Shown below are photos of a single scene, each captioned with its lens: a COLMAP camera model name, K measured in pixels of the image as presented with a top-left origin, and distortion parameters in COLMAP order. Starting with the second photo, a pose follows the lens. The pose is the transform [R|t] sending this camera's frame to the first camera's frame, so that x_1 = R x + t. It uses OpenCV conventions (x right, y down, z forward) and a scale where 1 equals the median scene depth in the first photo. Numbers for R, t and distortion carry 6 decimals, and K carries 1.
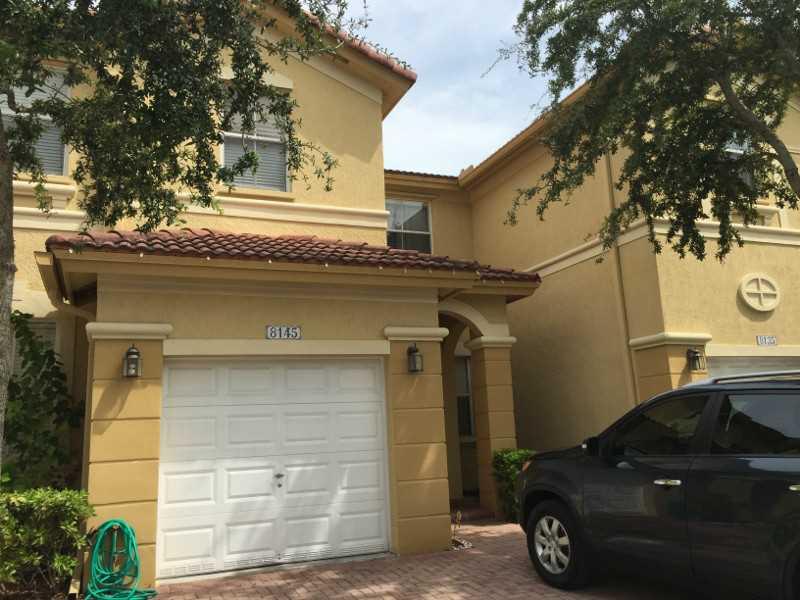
lens RADIAL K [[689.7, 0, 398.6], [0, 689.7, 301.9], [0, 0, 1]] dist [0.044683, -0.011696]
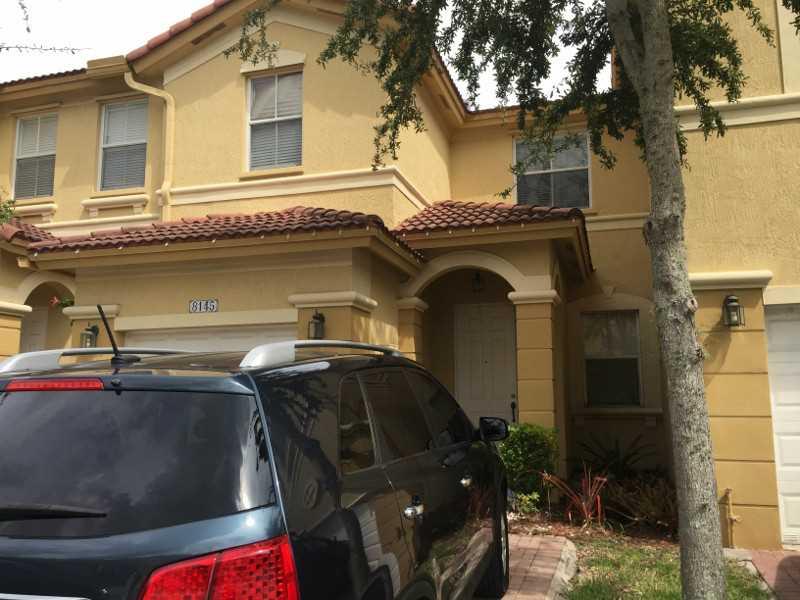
lens RADIAL K [[689.7, 0, 396.0], [0, 689.7, 296.4], [0, 0, 1]] dist [0.044683, -0.011696]
pose [[0.768998, -0.051501, -0.637173, 0.723054], [0.090700, 0.995456, 0.029005, 0.023650], [0.632784, -0.080097, 0.770175, 0.329914]]
